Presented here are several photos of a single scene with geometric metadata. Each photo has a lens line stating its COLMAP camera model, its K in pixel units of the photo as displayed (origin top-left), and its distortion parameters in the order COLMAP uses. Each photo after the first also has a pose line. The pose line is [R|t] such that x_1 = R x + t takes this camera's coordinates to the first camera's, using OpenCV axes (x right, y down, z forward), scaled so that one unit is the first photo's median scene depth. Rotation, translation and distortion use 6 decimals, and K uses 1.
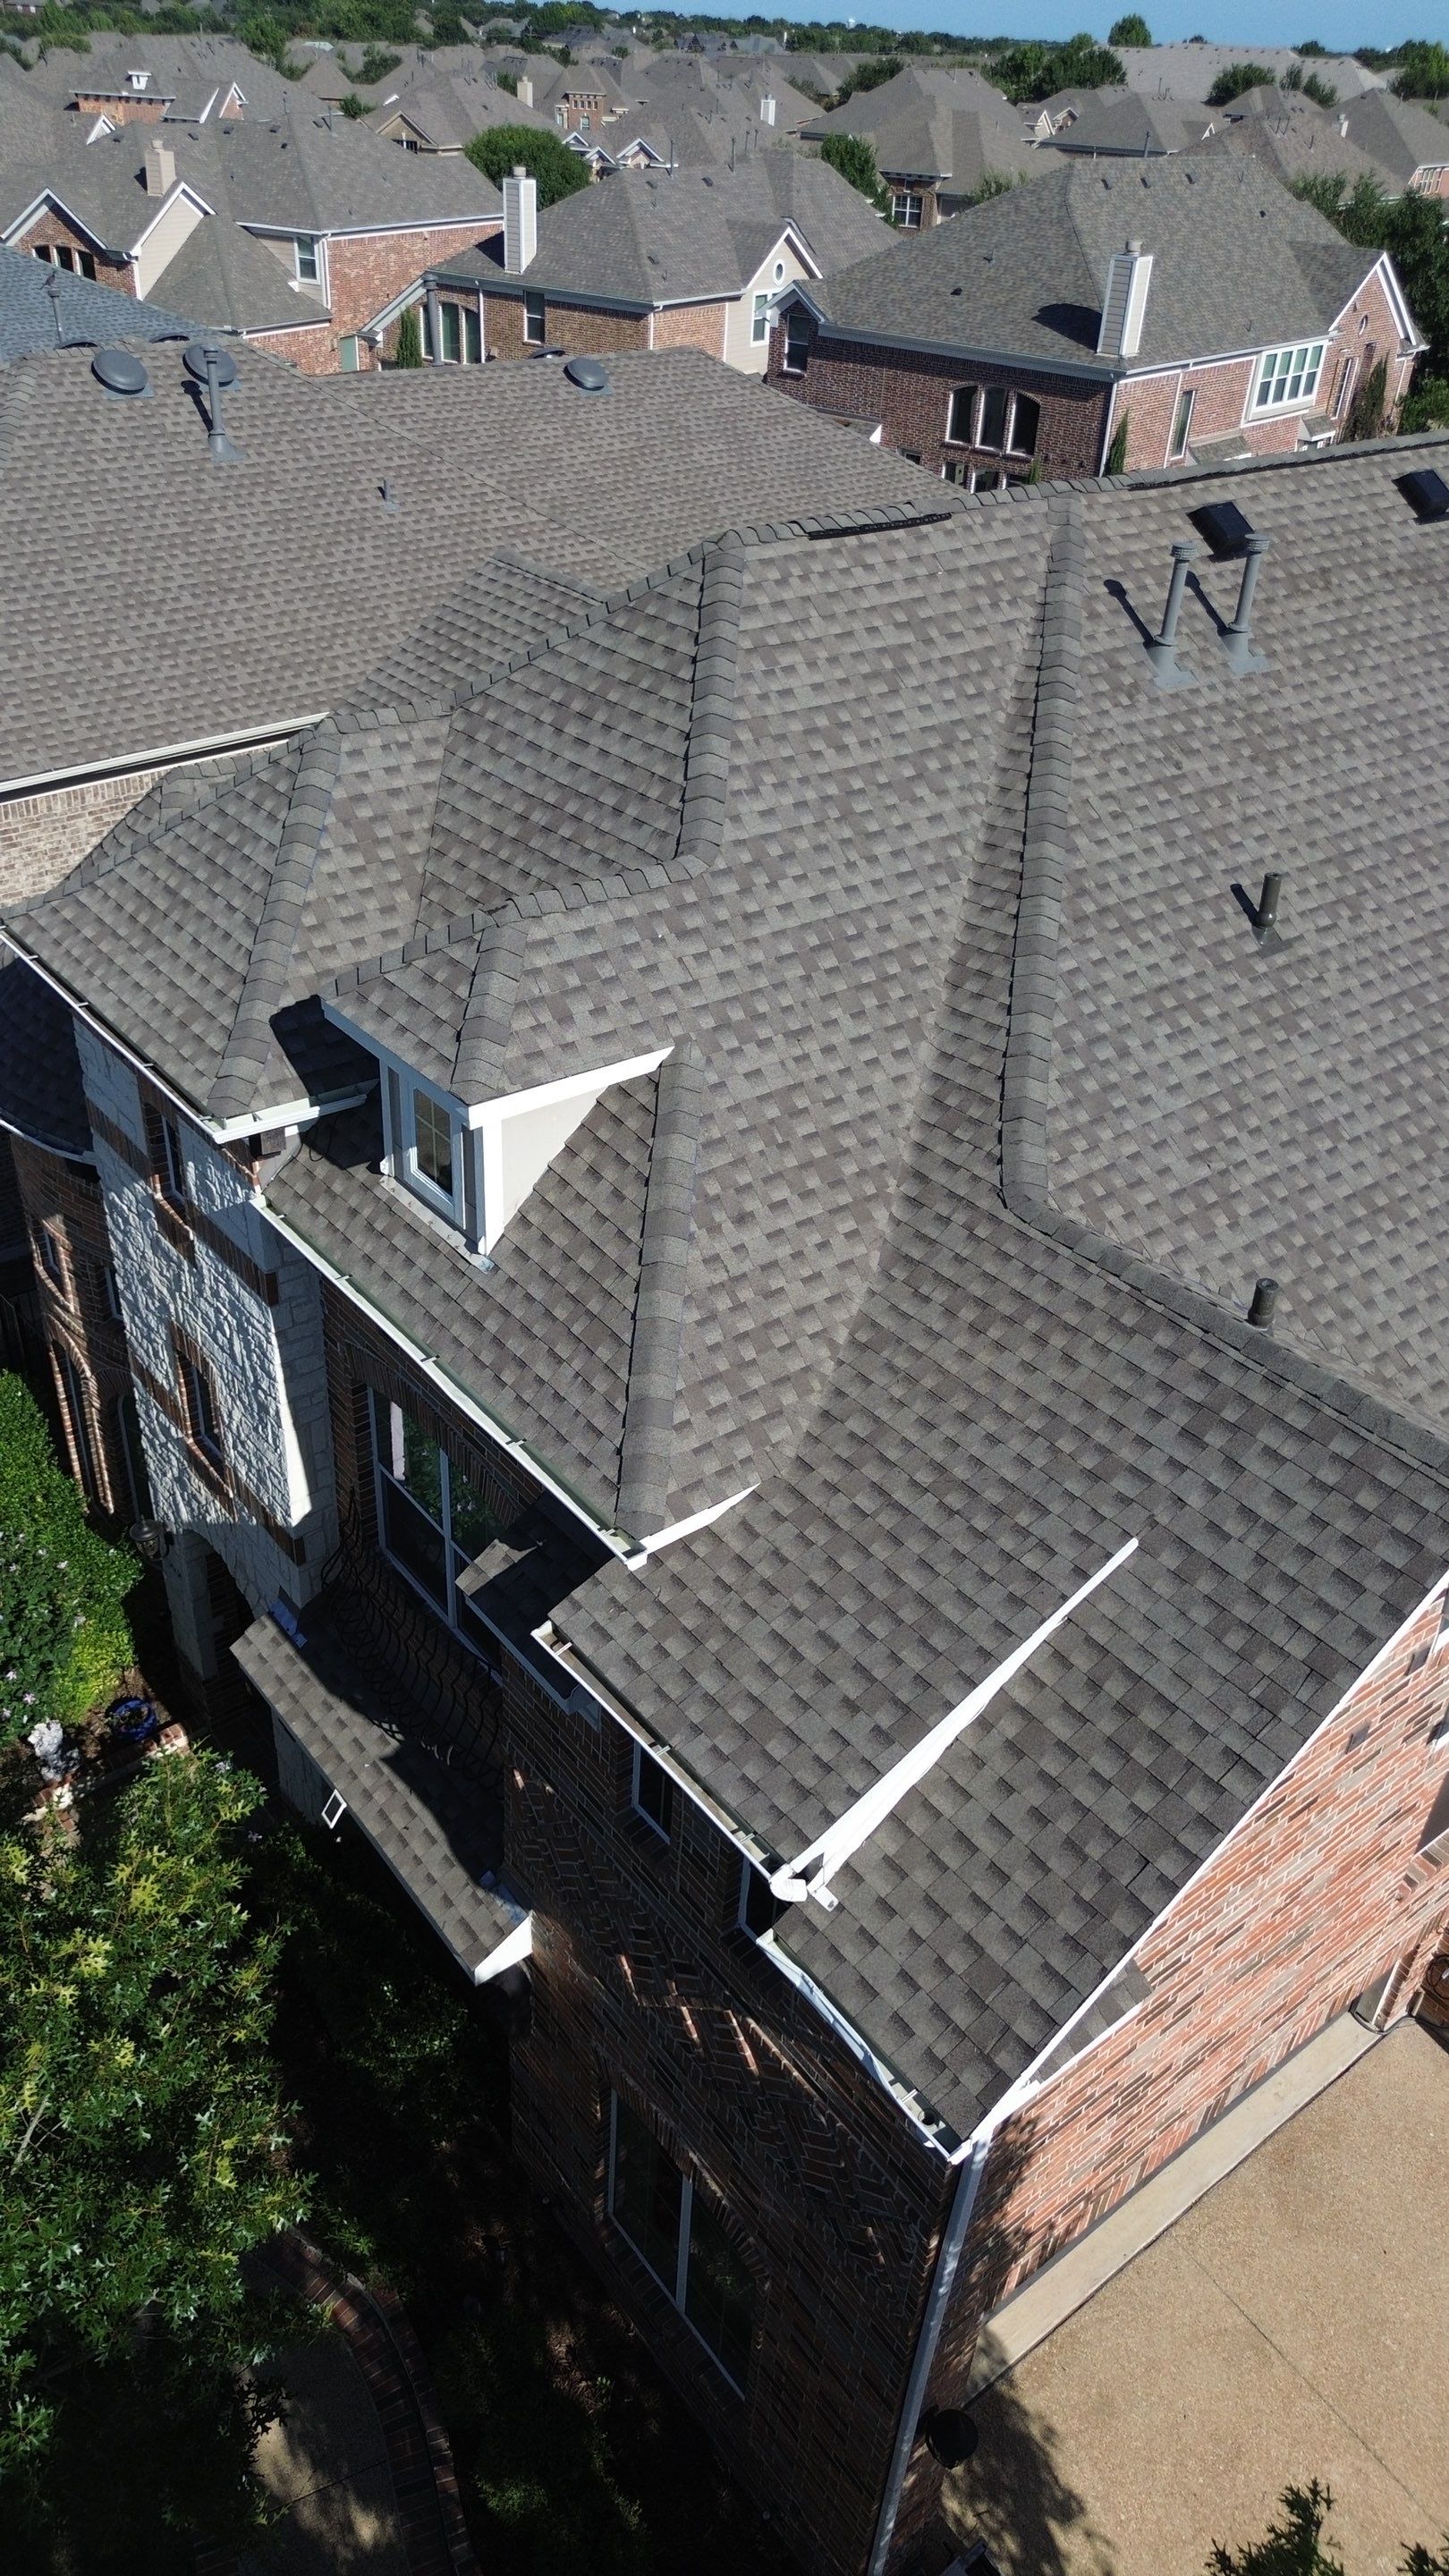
lens RADIAL K [[1834.1, 0, 716.0], [0, 1834.1, 1281.9], [0, 0, 1]] dist [0.064420, -0.057131]
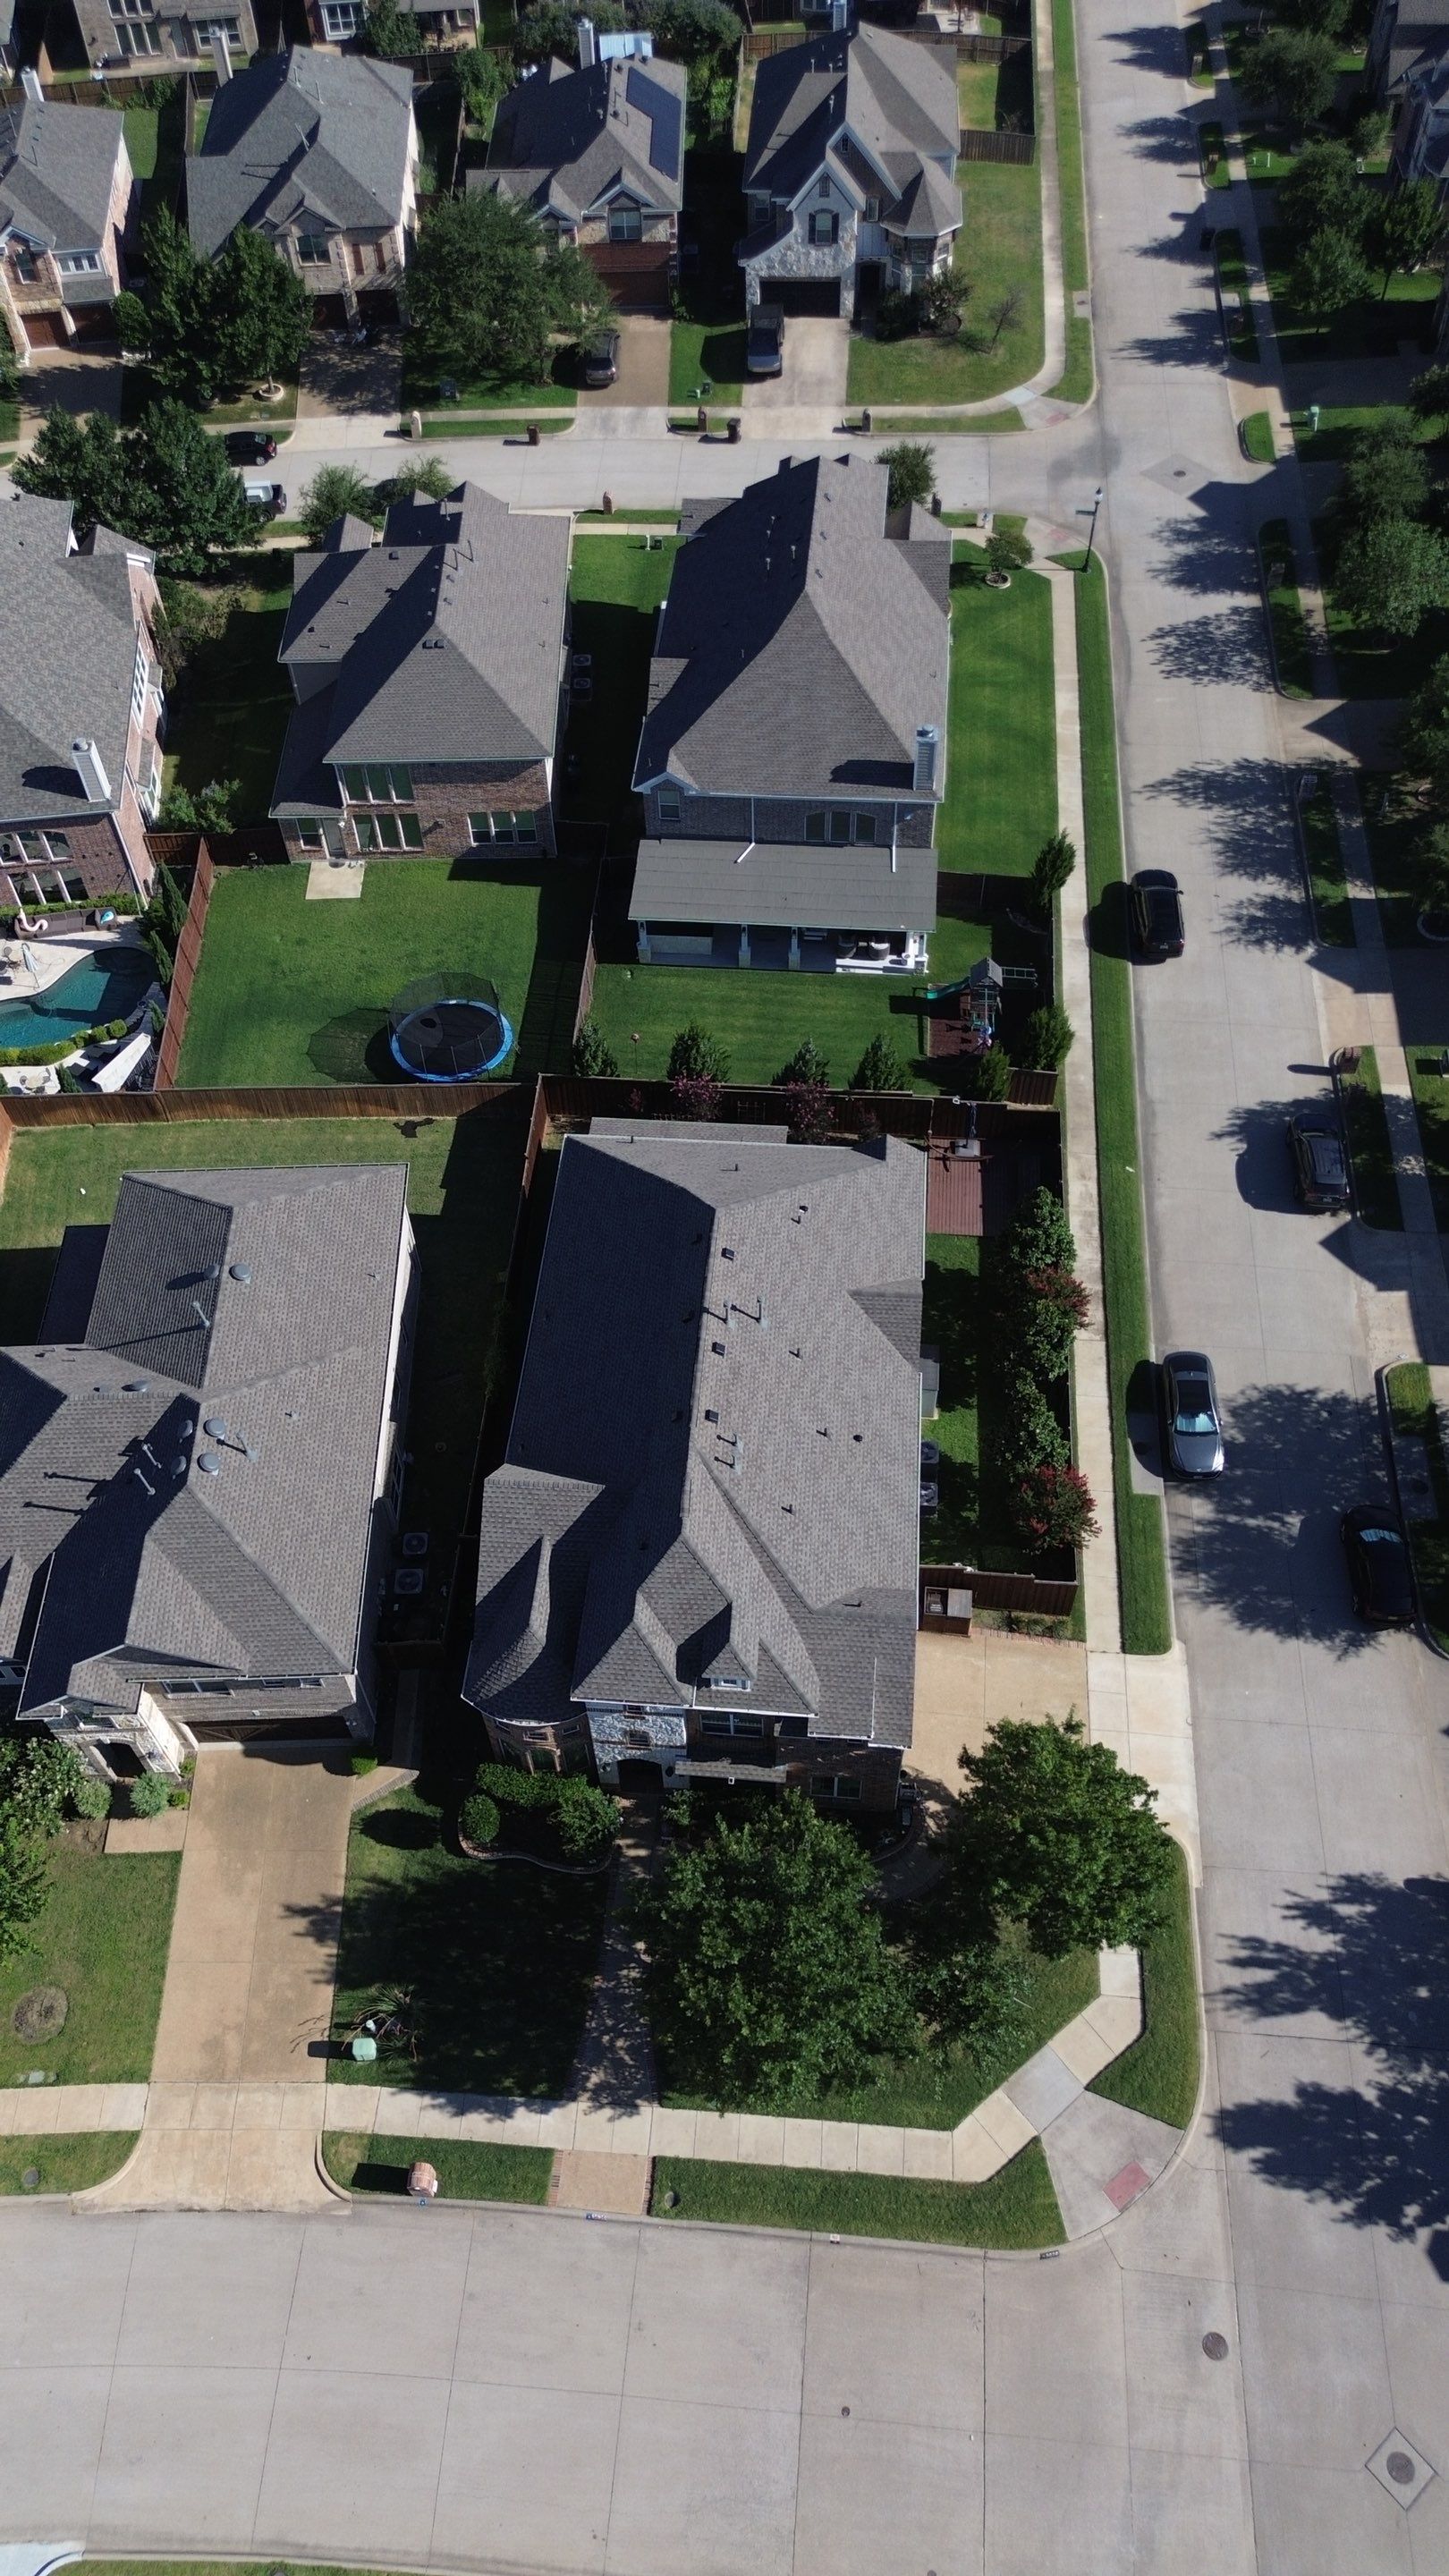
lens RADIAL K [[1834.1, 0, 703.0], [0, 1834.1, 1280.8], [0, 0, 1]] dist [0.064420, -0.057131]
pose [[0.681497, -0.621856, 0.385821, -1.259027], [0.465550, 0.775165, 0.427063, -2.670499], [-0.564646, -0.111423, 0.817777, -2.558262]]
